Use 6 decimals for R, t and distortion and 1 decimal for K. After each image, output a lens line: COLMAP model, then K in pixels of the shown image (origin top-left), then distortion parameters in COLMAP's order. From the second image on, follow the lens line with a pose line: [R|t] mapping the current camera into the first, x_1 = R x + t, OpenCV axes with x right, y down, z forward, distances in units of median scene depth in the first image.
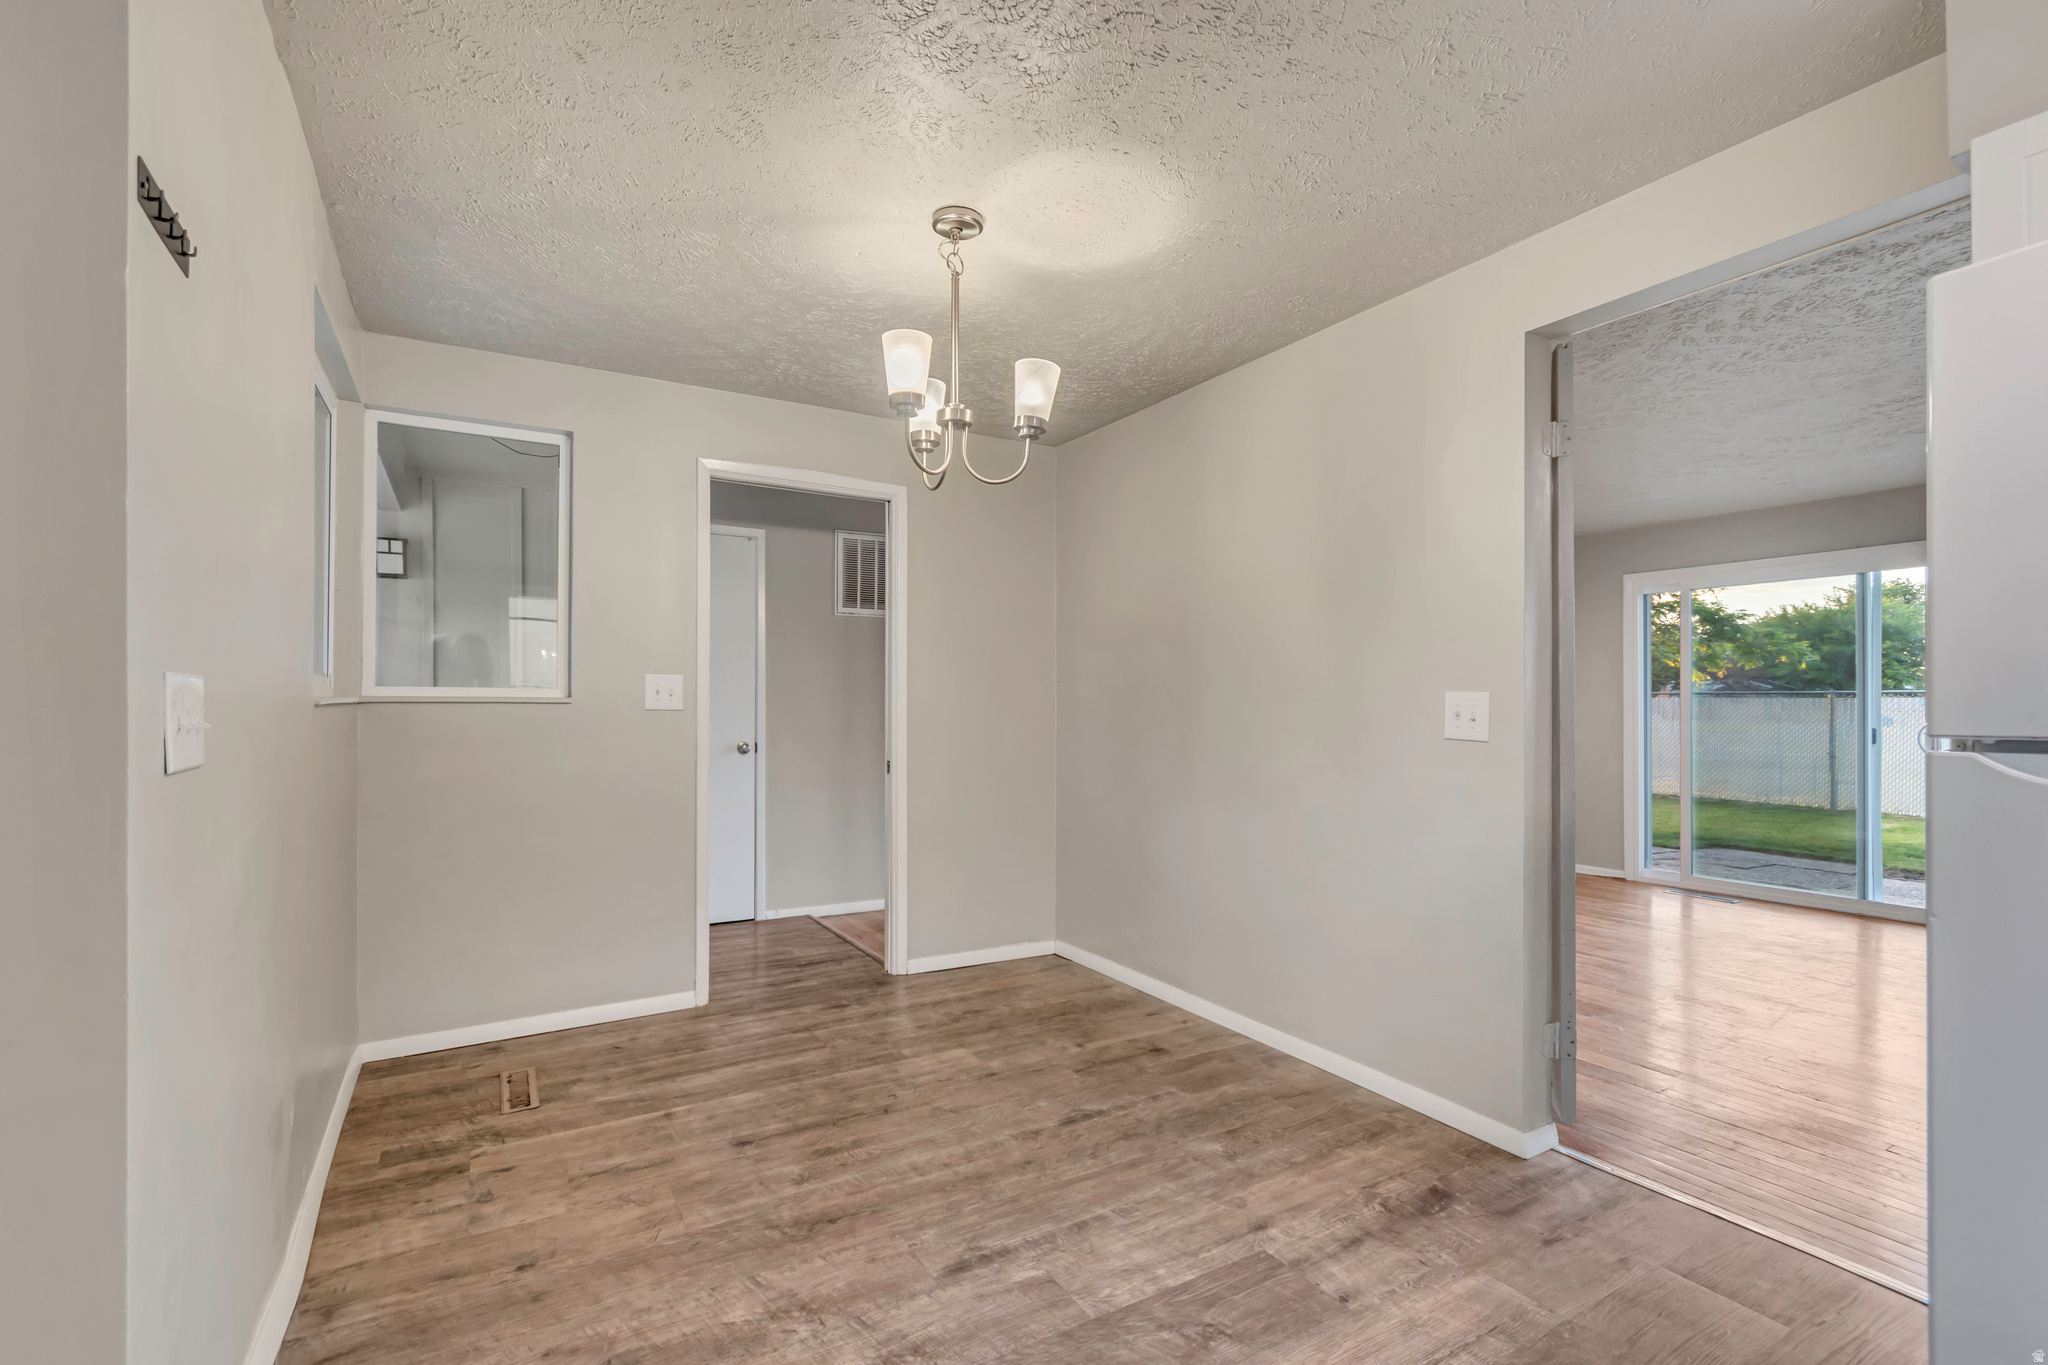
lens RADIAL K [[925.2, 0, 1022.9], [0, 925.2, 696.5], [0, 0, 1]] dist [0.000414, -0.000826]
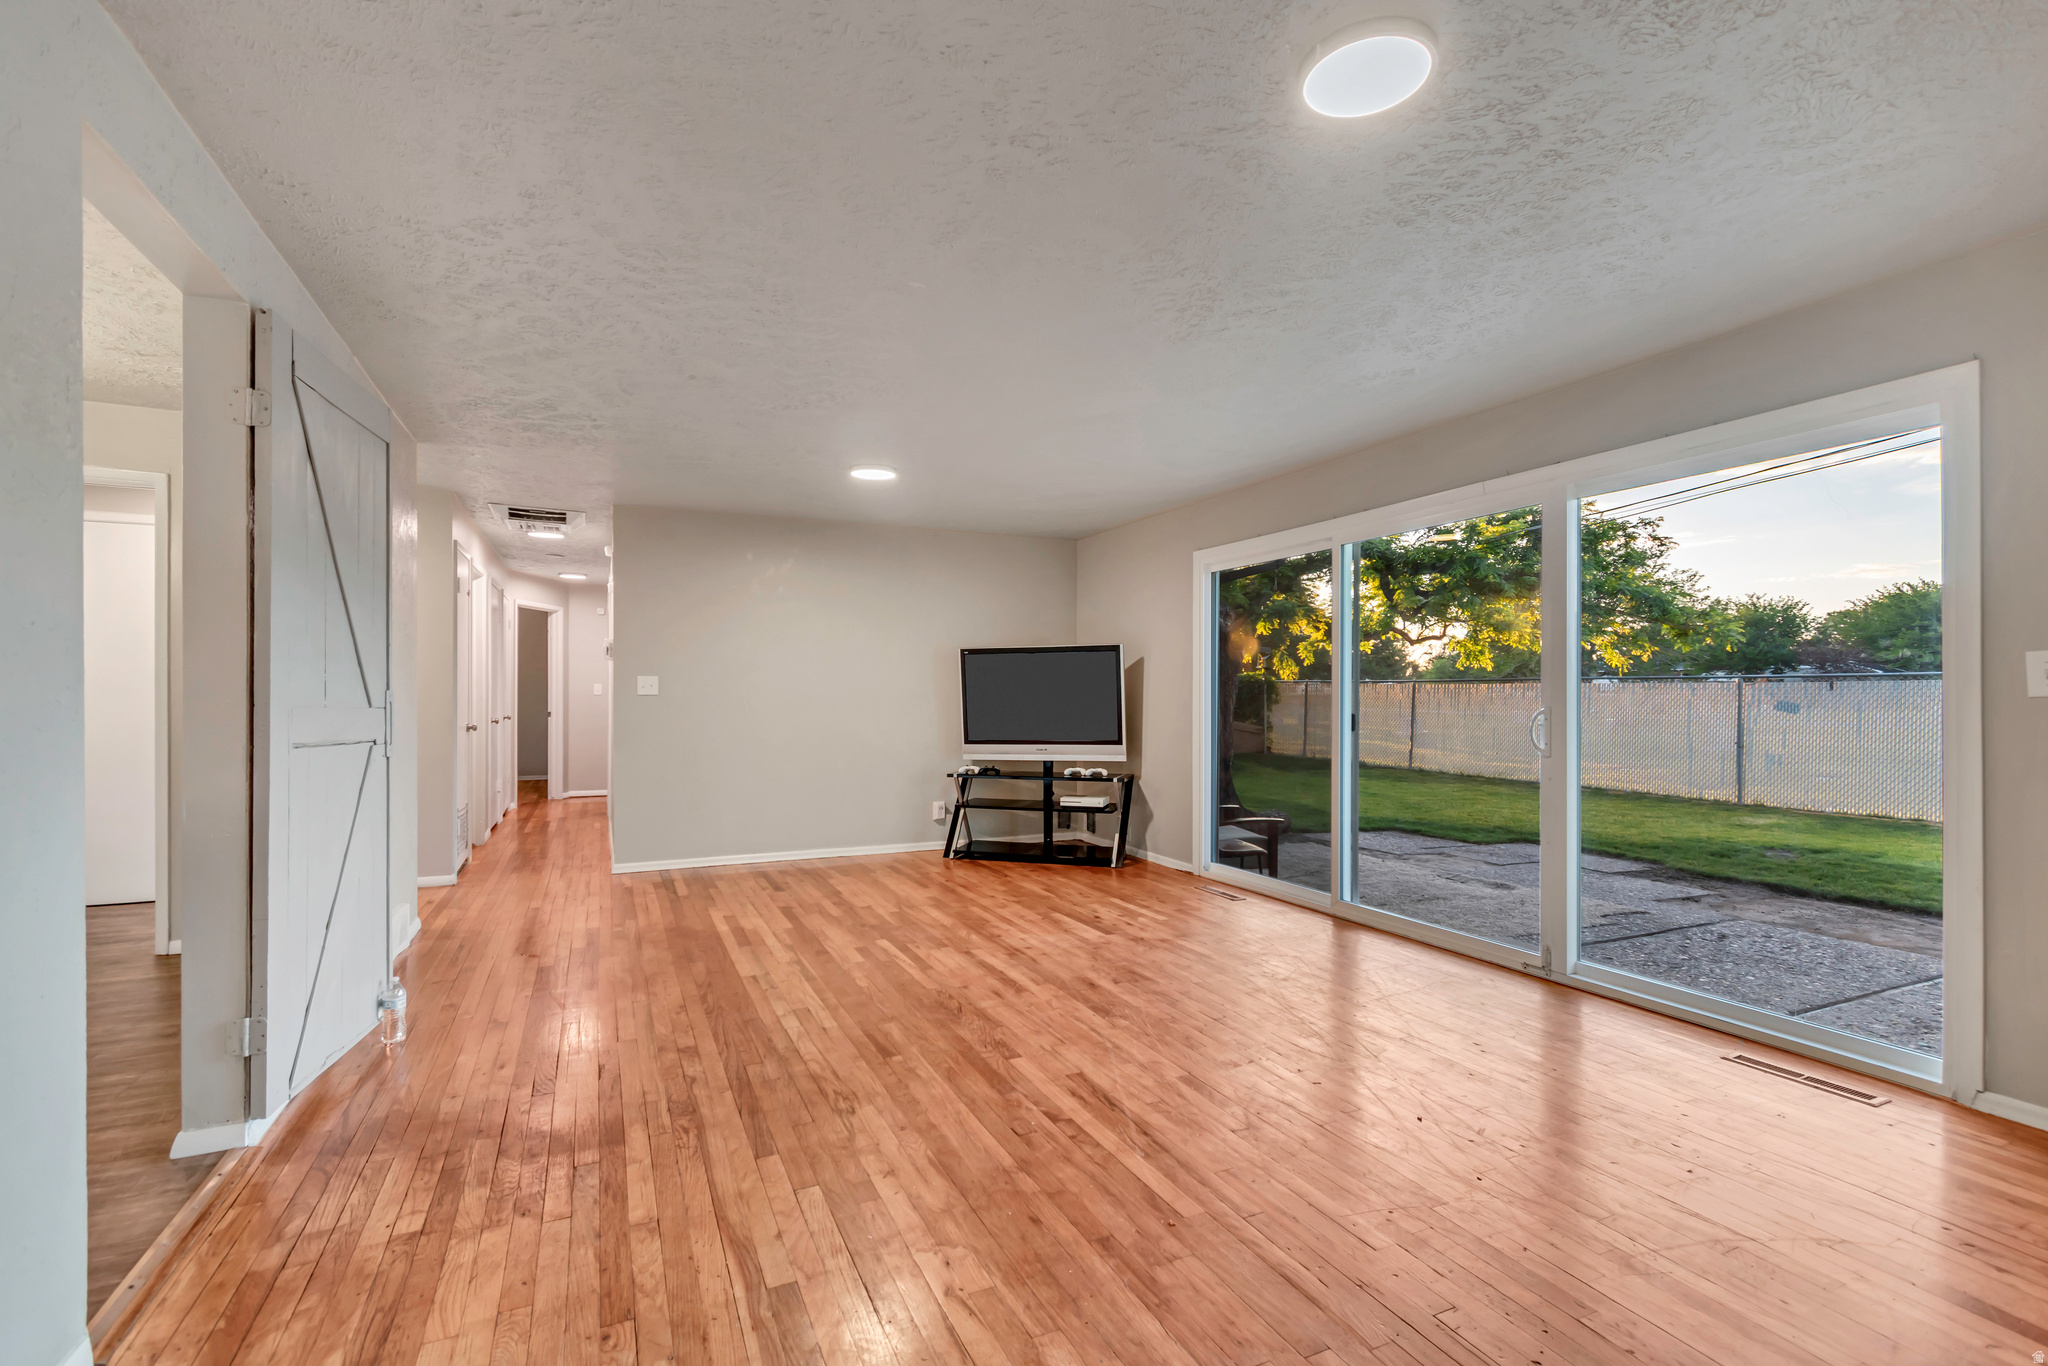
lens RADIAL K [[925.2, 0, 1022.5], [0, 925.2, 697.8], [0, 0, 1]] dist [0.000414, -0.000826]
pose [[0.995698, -0.001251, -0.092653, 0.249289], [0.002554, 0.999899, 0.013954, 0.002077], [0.092626, -0.014130, 0.995601, 0.018739]]
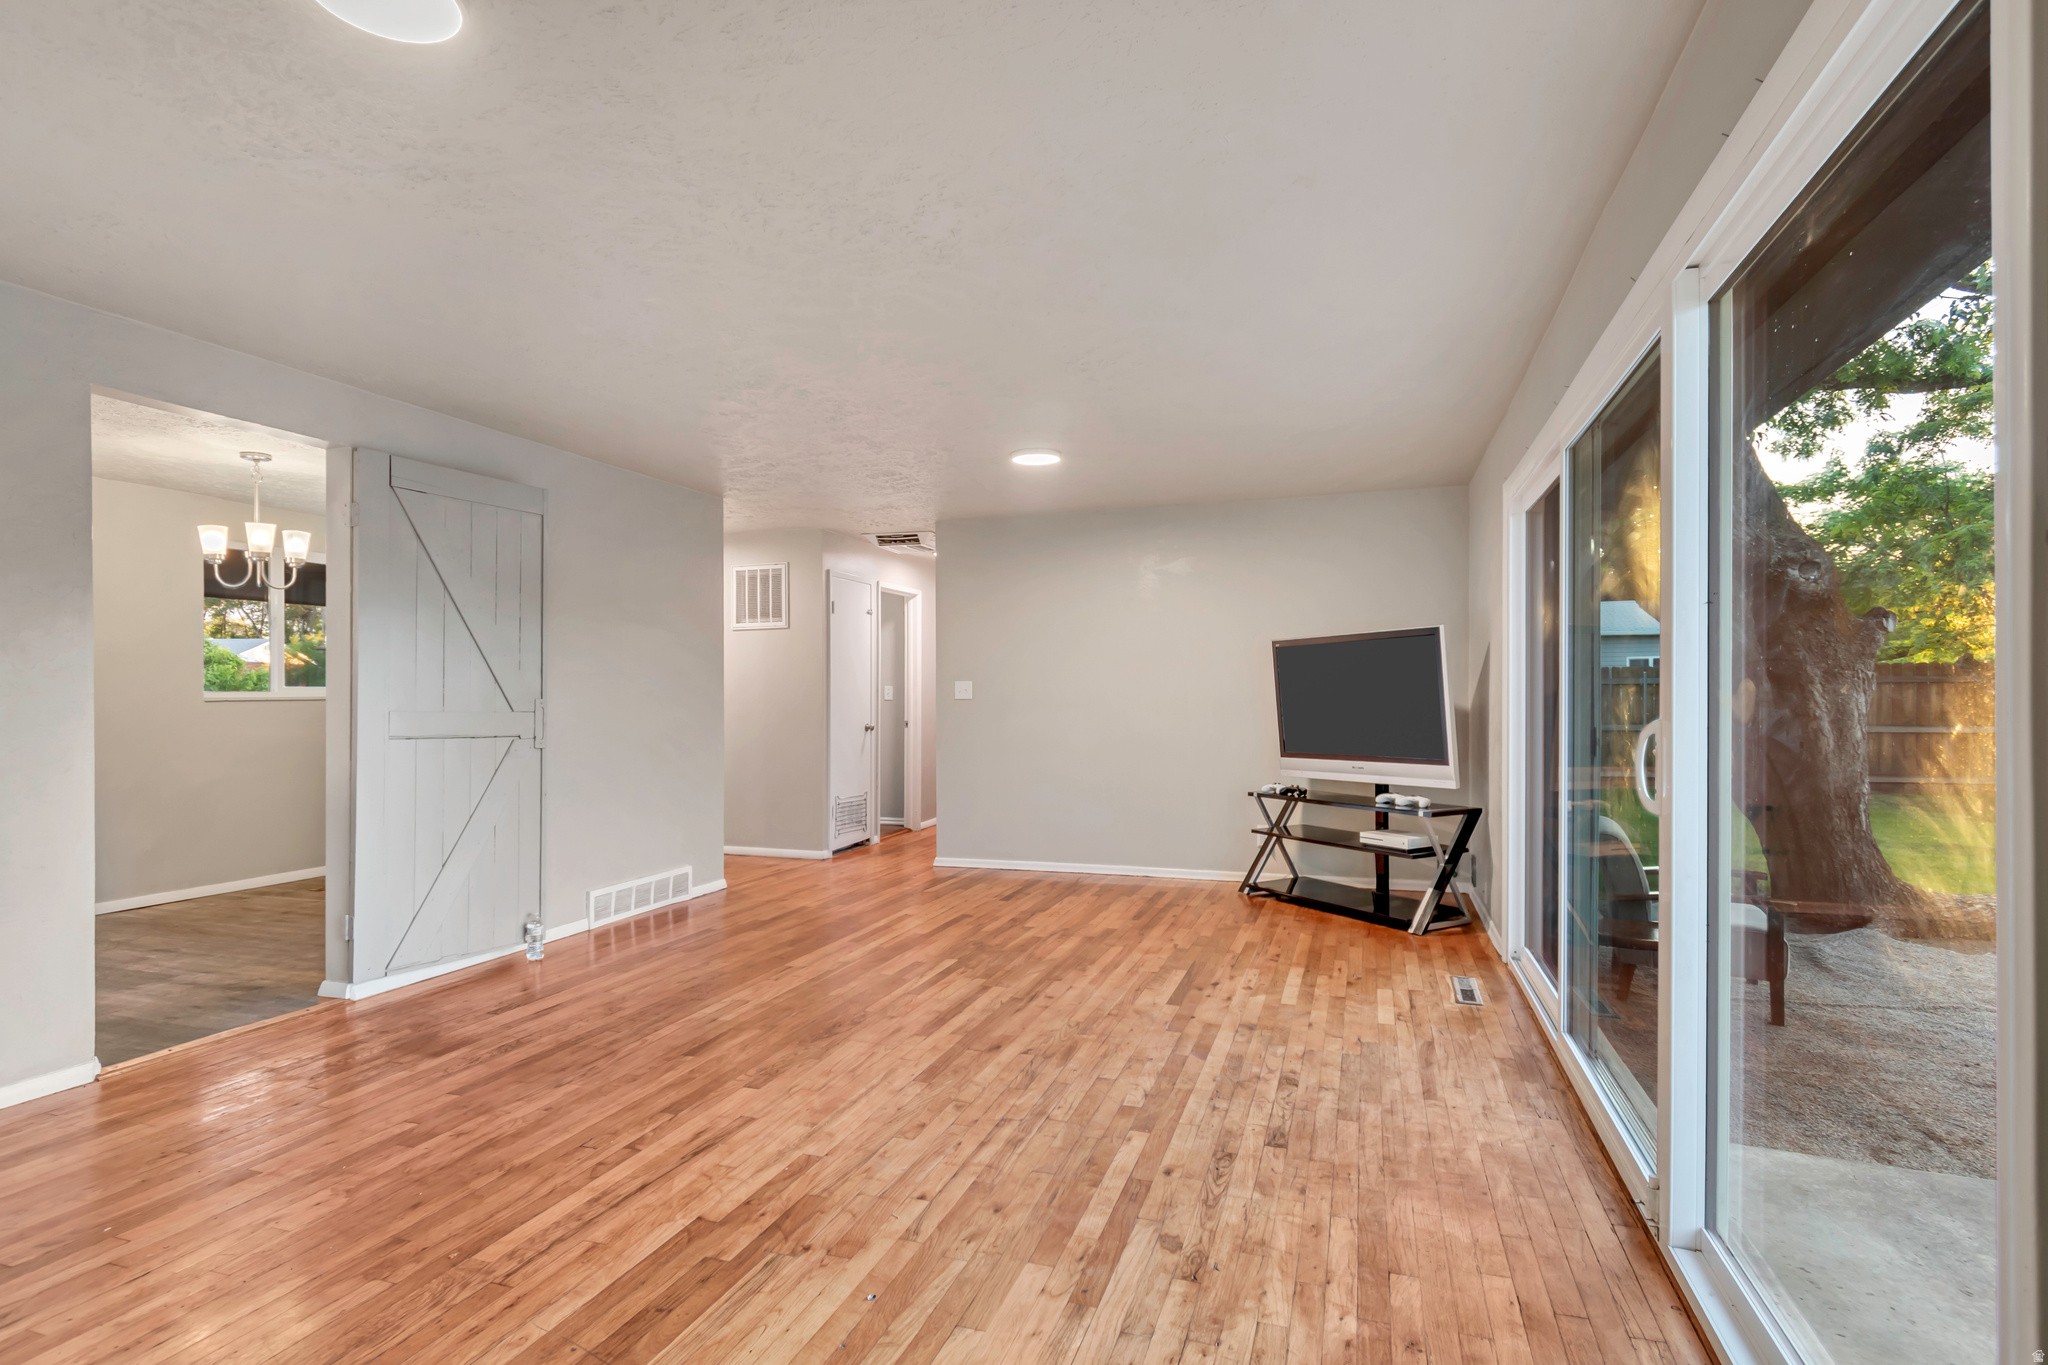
lens RADIAL K [[1007.9, 0, 1018.9], [0, 1007.9, 683.8], [0, 0, 1]] dist [-0.003280, -0.000735]
pose [[0.661776, -0.016351, -0.749523, 0.425461], [0.014760, 0.999853, -0.008779, 0.003401], [0.749556, -0.005253, 0.661920, 0.126175]]
